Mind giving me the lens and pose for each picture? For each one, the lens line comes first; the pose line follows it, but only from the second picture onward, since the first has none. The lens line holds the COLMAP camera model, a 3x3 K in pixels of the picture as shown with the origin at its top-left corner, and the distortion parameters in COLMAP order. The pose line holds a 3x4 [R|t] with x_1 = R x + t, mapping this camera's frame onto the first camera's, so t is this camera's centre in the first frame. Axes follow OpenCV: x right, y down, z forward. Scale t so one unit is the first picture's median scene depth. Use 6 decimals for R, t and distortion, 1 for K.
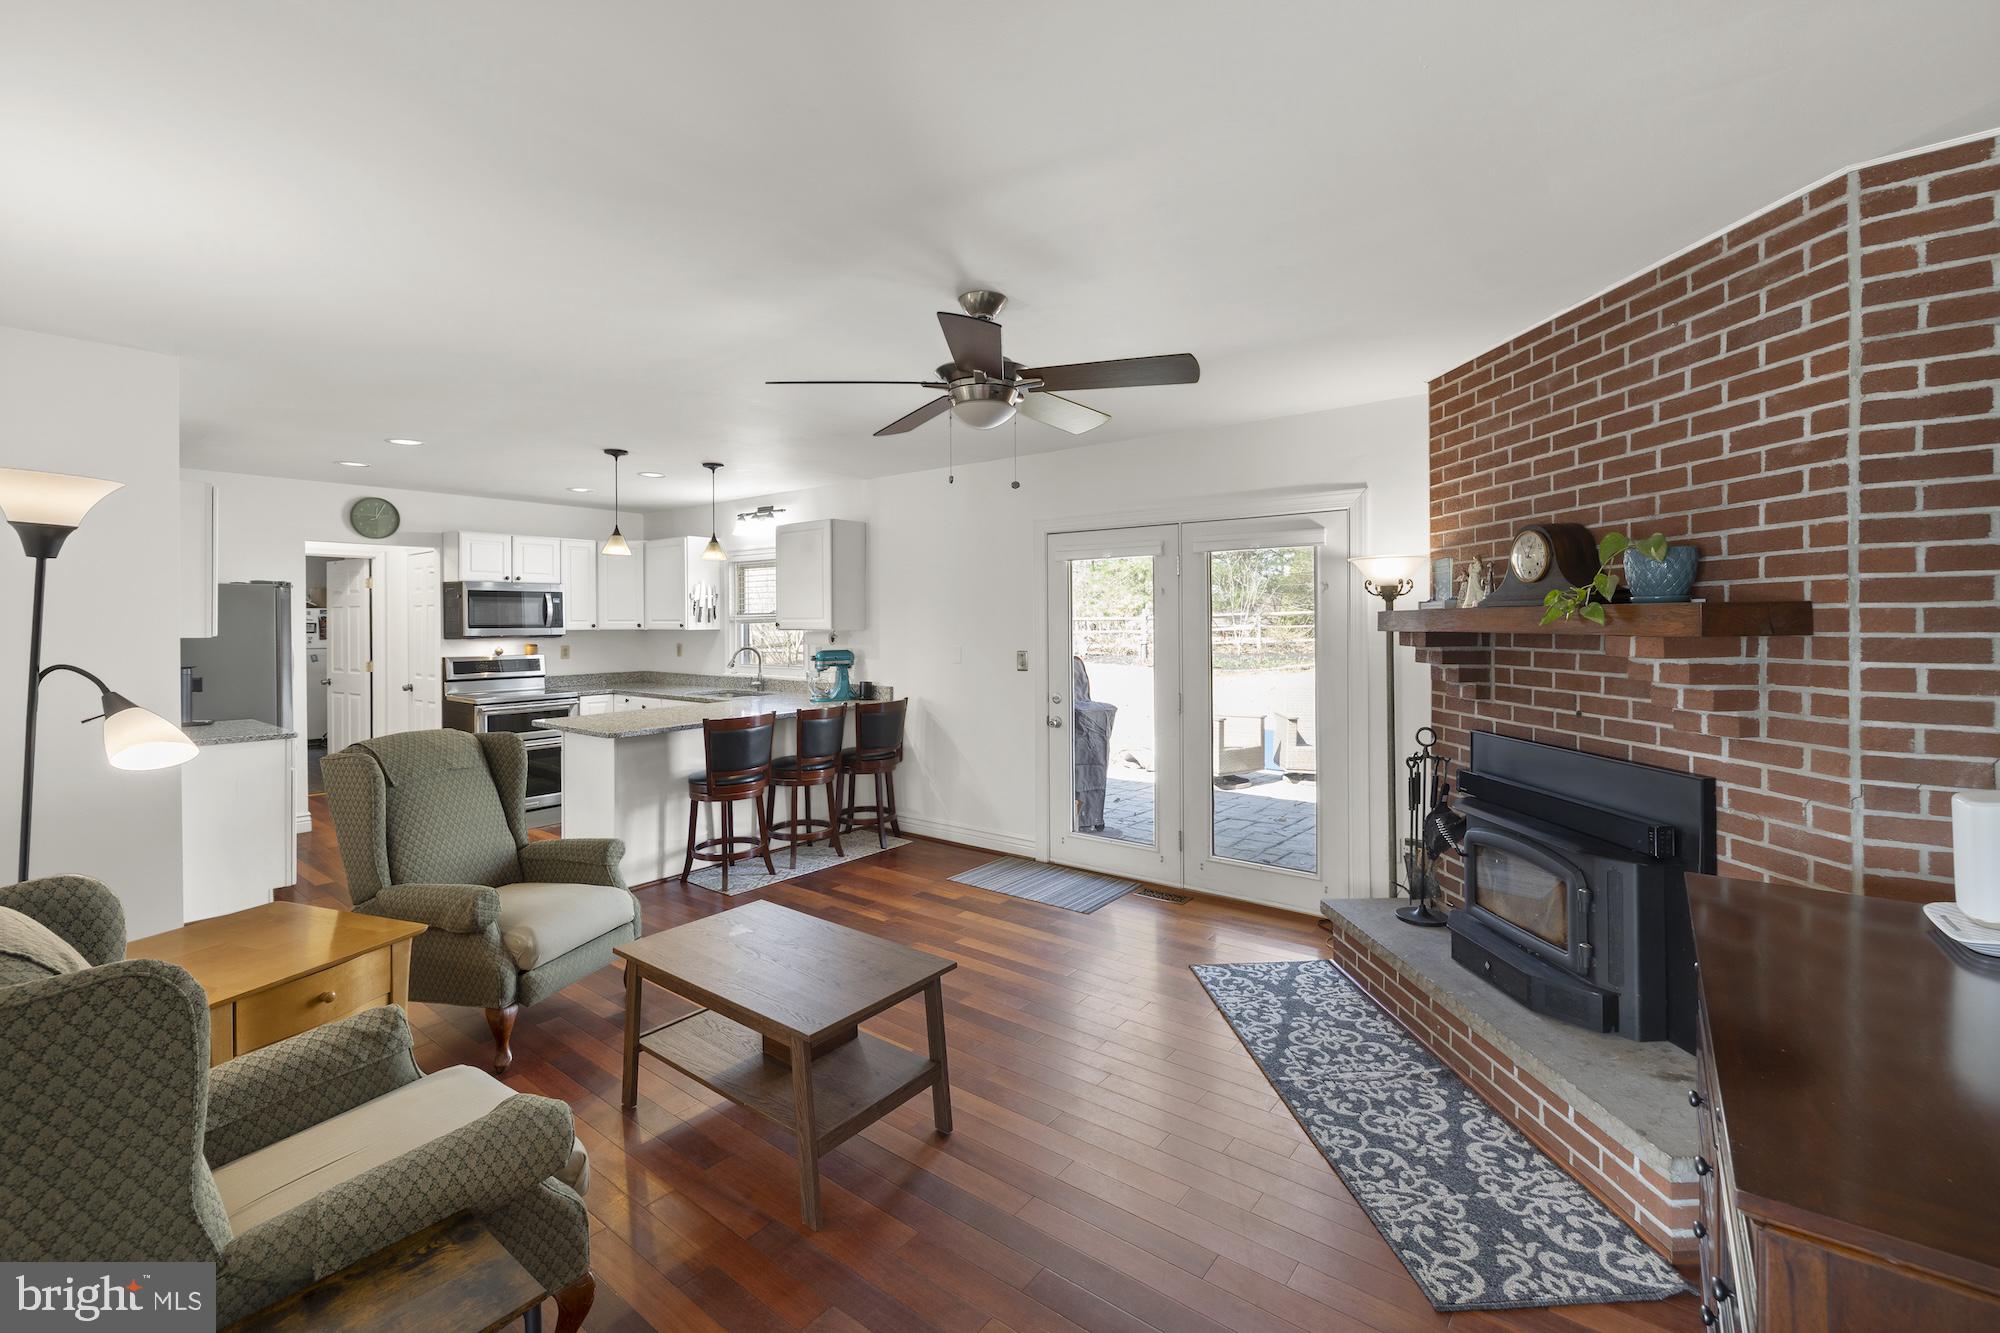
lens RADIAL K [[852.7, 0, 979.0], [0, 852.7, 615.3], [0, 0, 1]] dist [-0.000160, 0.000200]
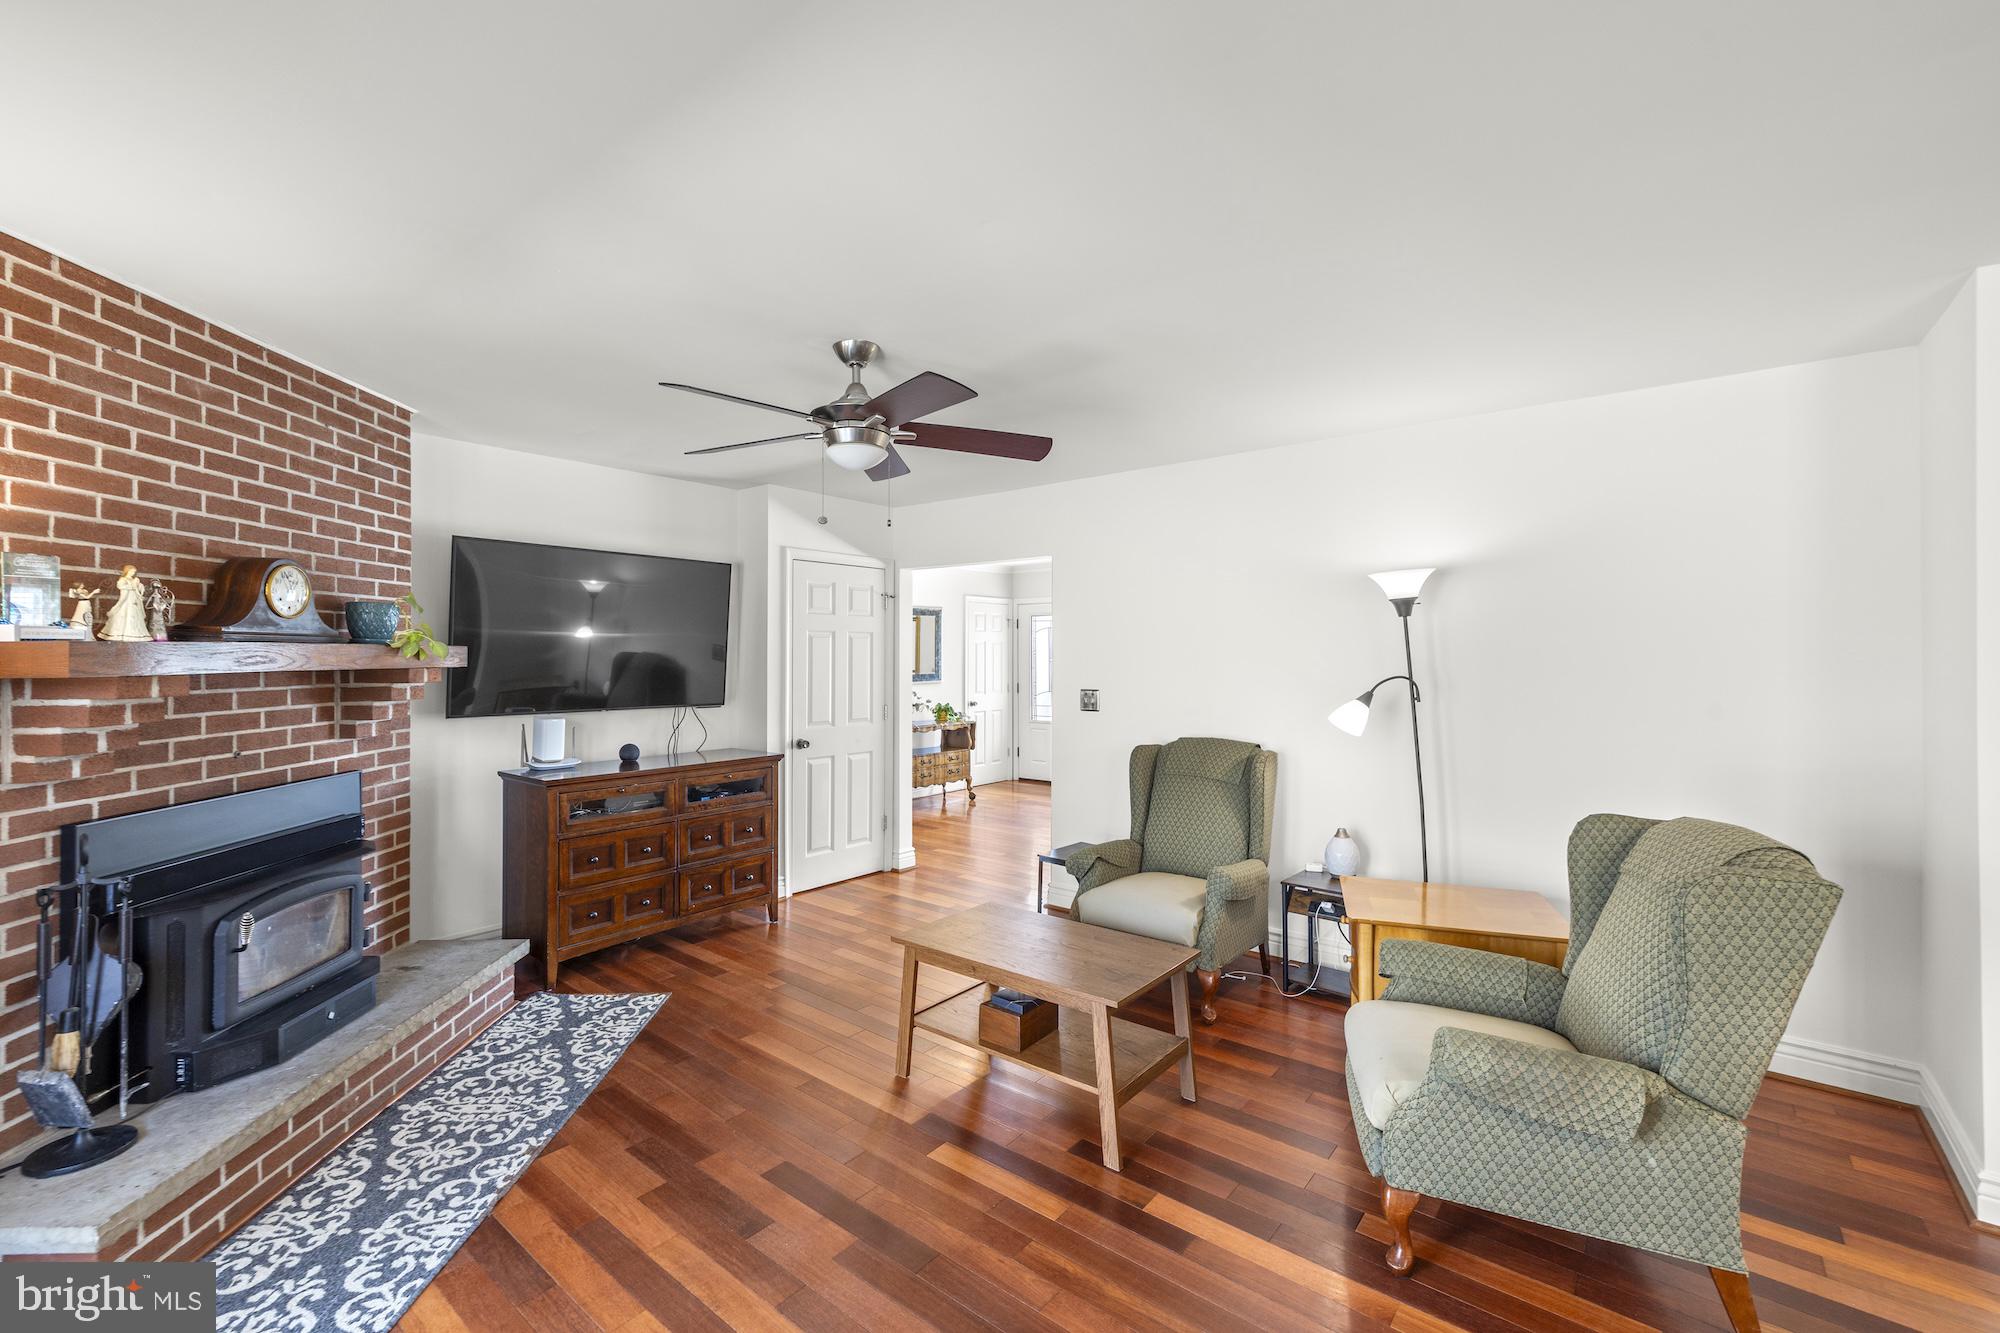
lens RADIAL K [[847.2, 0, 992.6], [0, 847.2, 661.8], [0, 0, 1]] dist [-0.002149, 0.000077]
pose [[-0.999976, 0.006641, 0.001946, -0.131418], [0.006645, 0.999976, 0.001856, 0.012188], [-0.001934, 0.001869, -0.999996, 1.649273]]
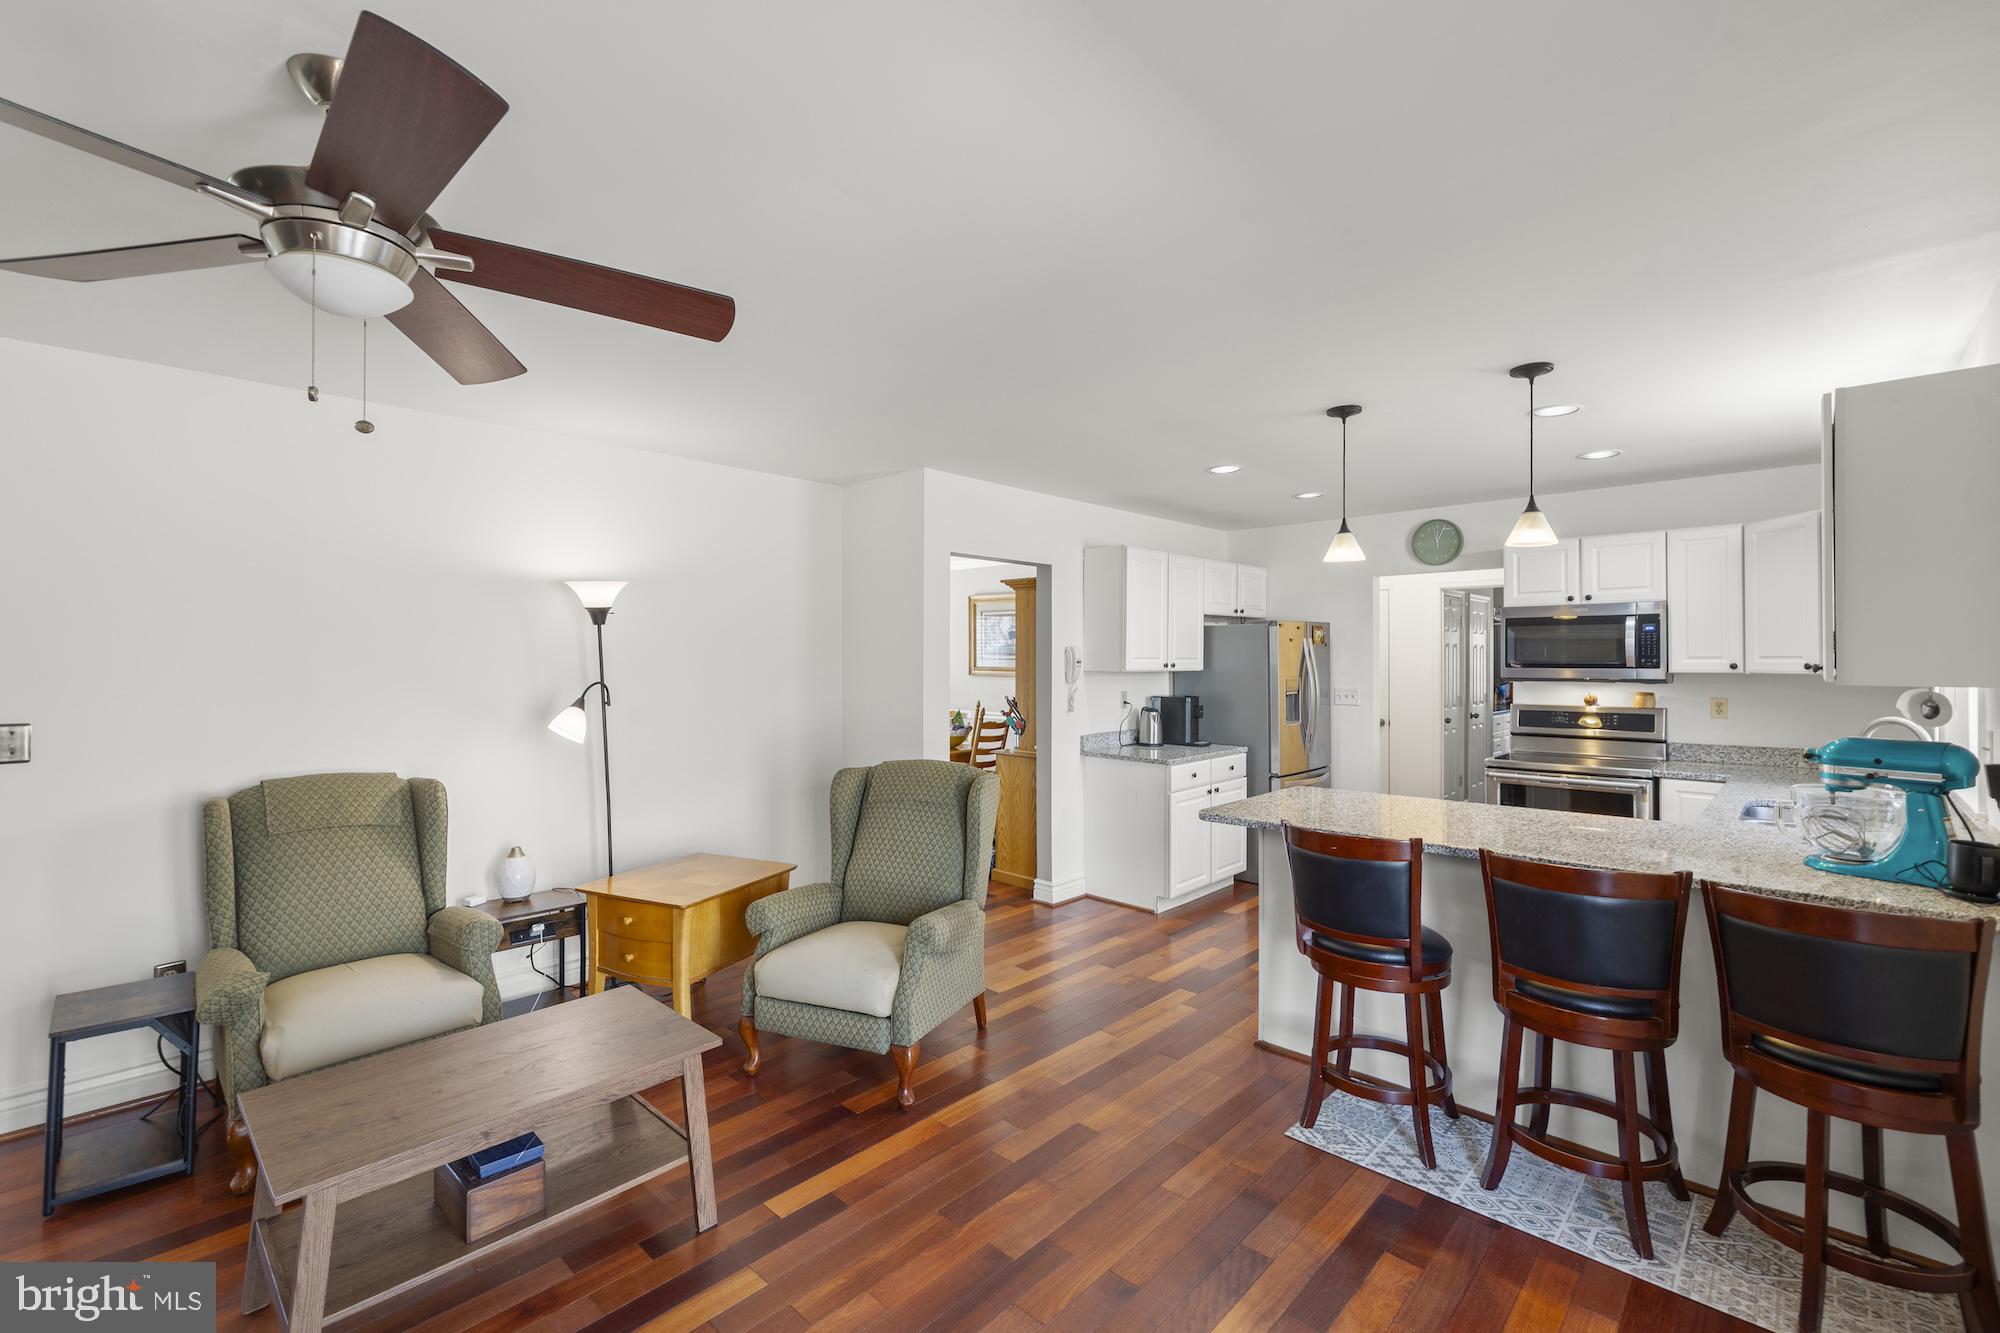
lens RADIAL K [[853.3, 0, 992.3], [0, 853.3, 669.0], [0, 0, 1]] dist [0.001449, 0.000516]
pose [[-0.086181, 0.014653, -0.996172, 0.425136], [0.005350, 0.999884, 0.014244, 0.005519], [0.996265, -0.004102, -0.086249, 1.201030]]
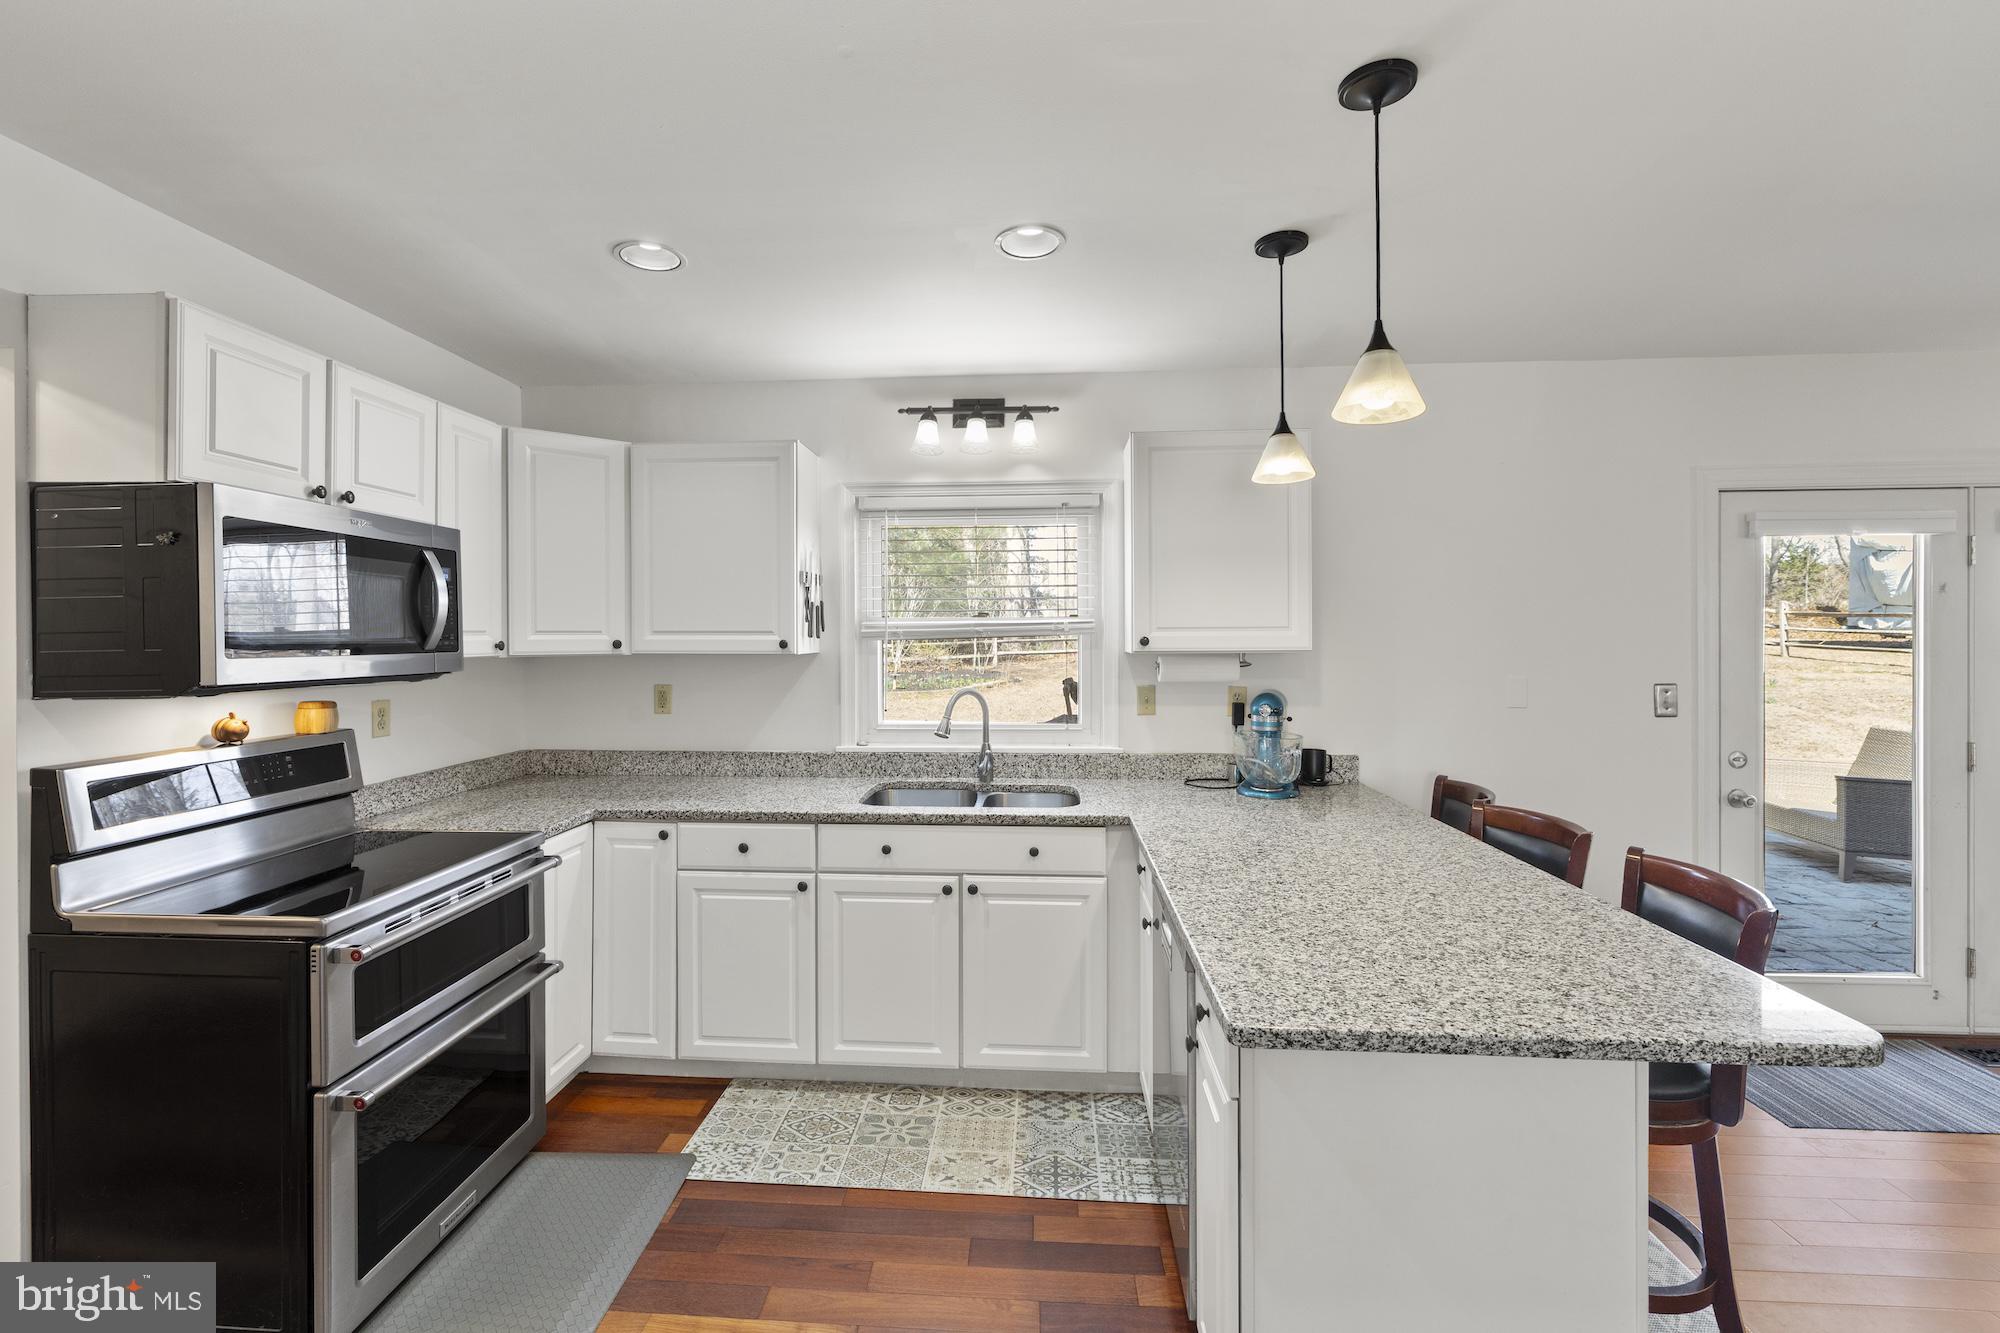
lens RADIAL K [[850.1, 0, 987.2], [0, 850.1, 638.2], [0, 0, 1]] dist [-0.000546, 0.000087]
pose [[0.822257, 0.000523, 0.569116, -1.102542], [-0.003015, 0.999990, 0.003438, 0.015206], [-0.569108, -0.004542, 0.822250, 1.275164]]
